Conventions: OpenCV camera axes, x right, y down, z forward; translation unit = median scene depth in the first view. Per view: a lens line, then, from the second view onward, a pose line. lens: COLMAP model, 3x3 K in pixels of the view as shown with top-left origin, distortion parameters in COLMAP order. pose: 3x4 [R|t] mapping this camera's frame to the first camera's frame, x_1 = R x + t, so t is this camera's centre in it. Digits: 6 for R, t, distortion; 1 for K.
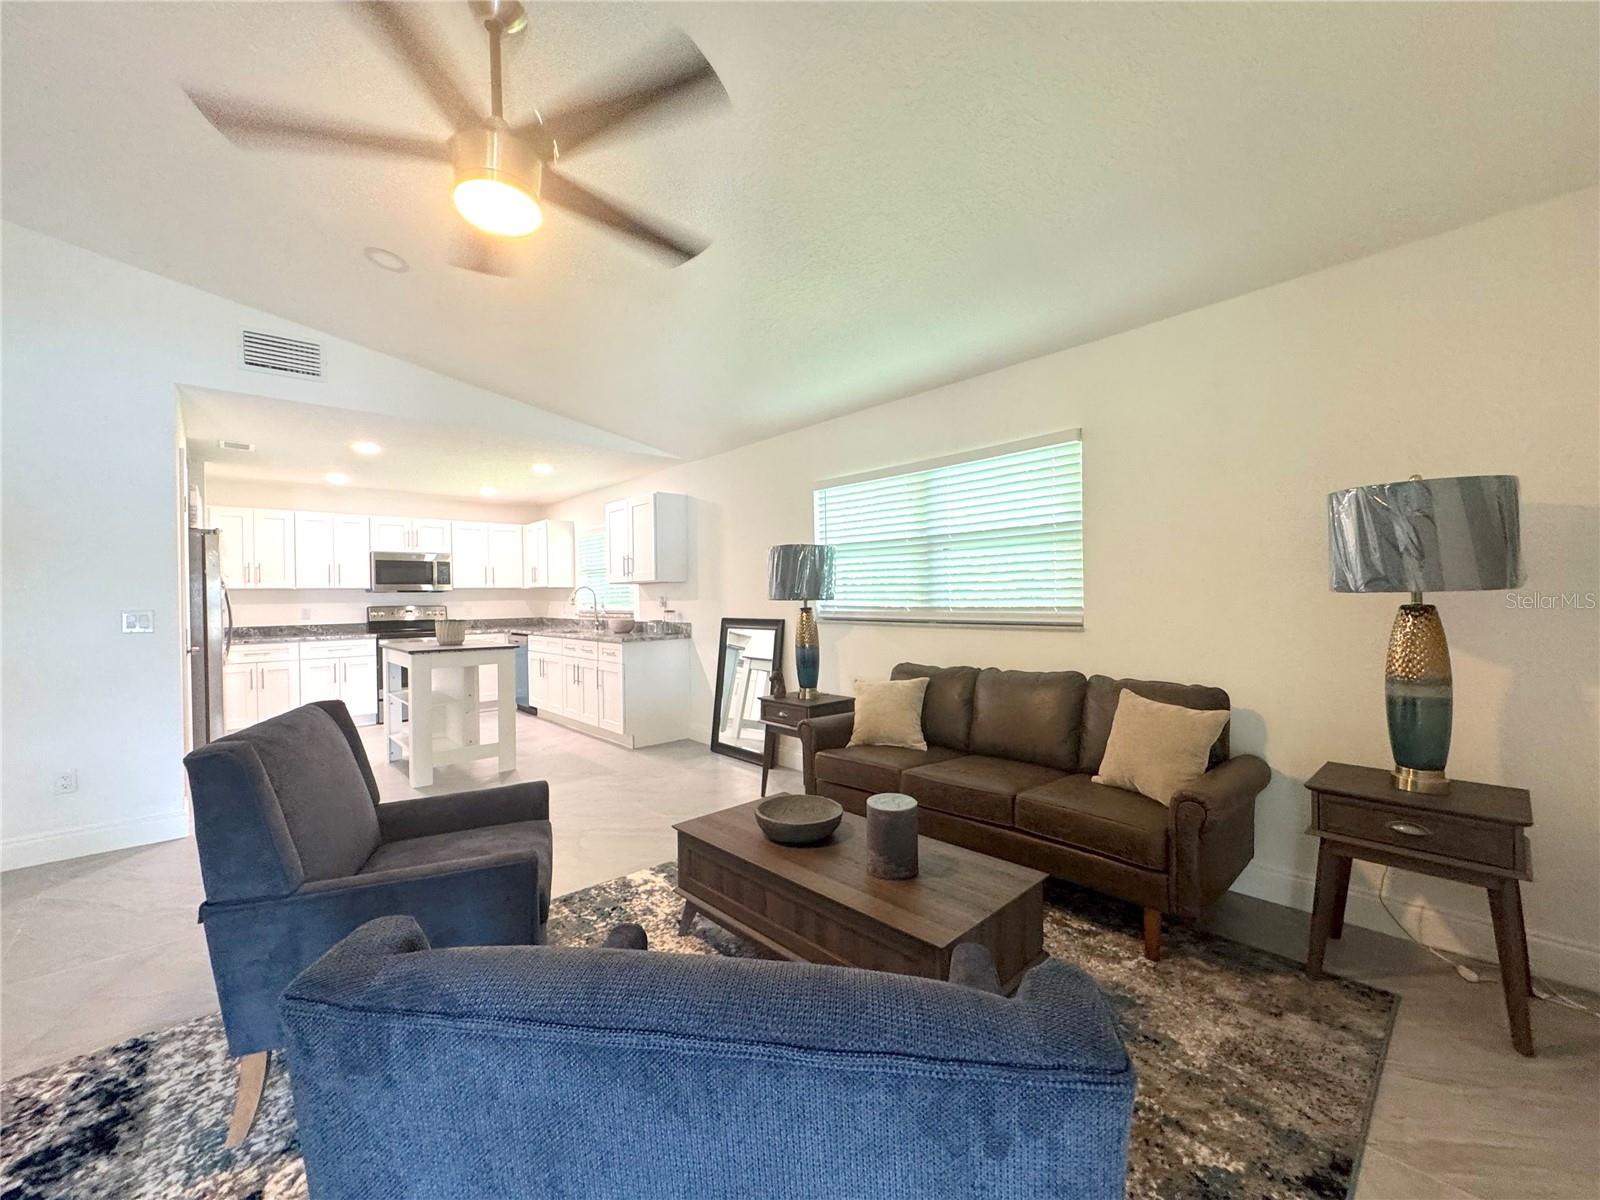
lens RADIAL K [[639.3, 0, 801.0], [0, 639.3, 600.0], [0, 0, 1]] dist [-0.001503, 0.000366]
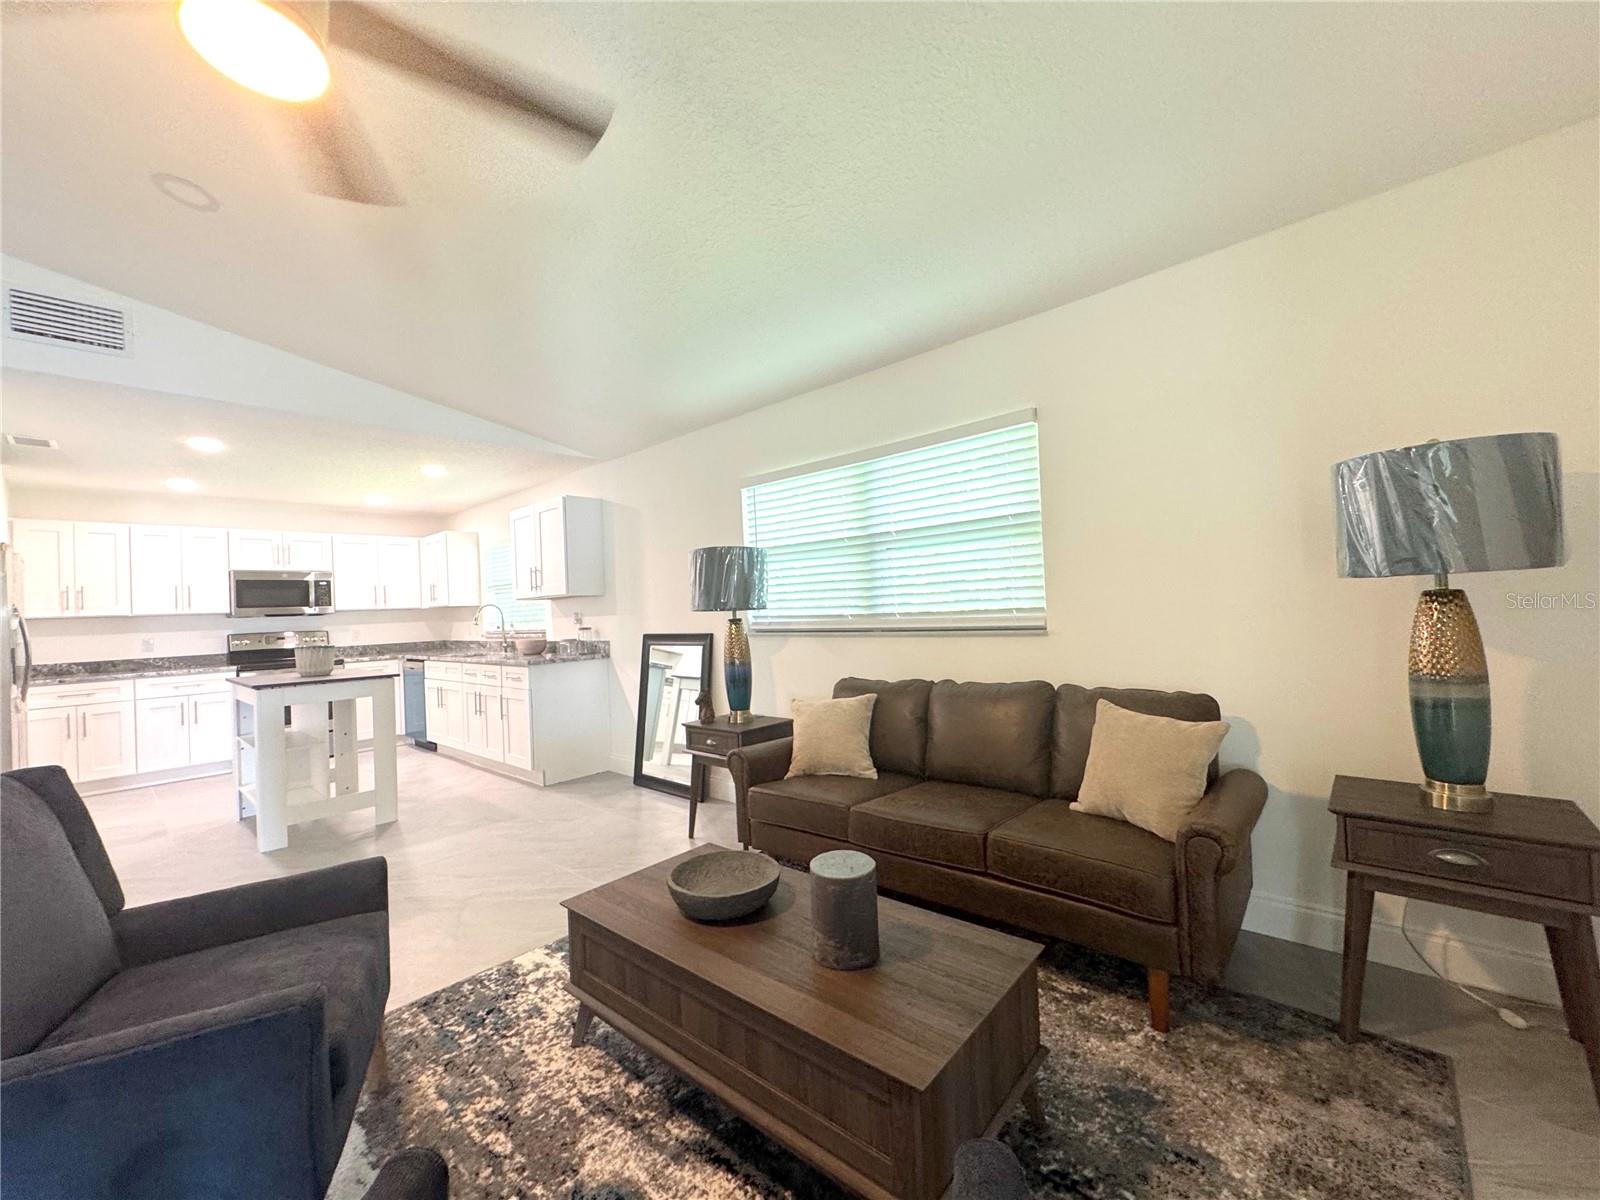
lens RADIAL K [[639.3, 0, 800.1], [0, 639.3, 599.2], [0, 0, 1]] dist [-0.001503, 0.000366]
pose [[0.994959, -0.026520, 0.096716, 0.019399], [0.028763, 0.999347, -0.021874, 0.010720], [-0.096072, 0.024546, 0.995072, 0.176334]]
